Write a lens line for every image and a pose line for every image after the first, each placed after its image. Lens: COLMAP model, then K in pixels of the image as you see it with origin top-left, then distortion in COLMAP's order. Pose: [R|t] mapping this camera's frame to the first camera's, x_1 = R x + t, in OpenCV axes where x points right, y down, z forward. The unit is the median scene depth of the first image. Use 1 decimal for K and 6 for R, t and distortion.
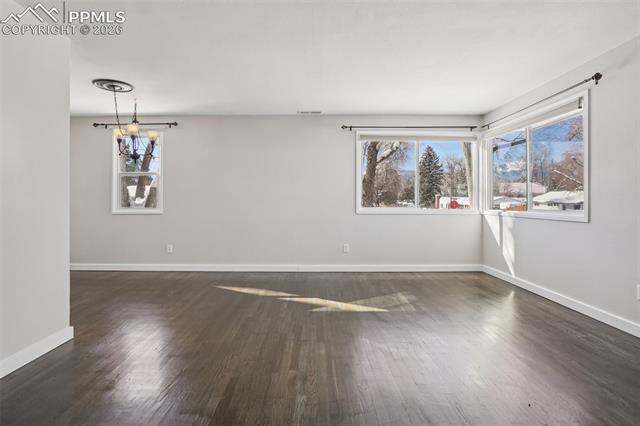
lens RADIAL K [[335.9, 0, 318.9], [0, 335.9, 198.5], [0, 0, 1]] dist [0.000256, 0.000132]
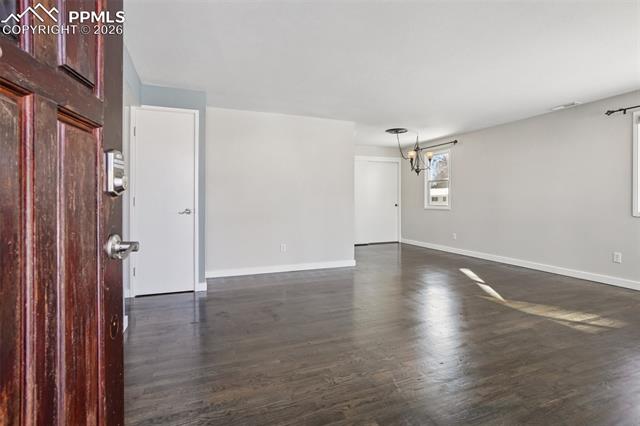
lens RADIAL K [[318.0, 0, 319.1], [0, 318.0, 201.2], [0, 0, 1]] dist [-0.014680, 0.000771]
pose [[0.386332, 0.005080, -0.922346, 0.535575], [0.001961, 0.999978, 0.006329, 0.003097], [0.922358, -0.004254, 0.386314, 0.026347]]
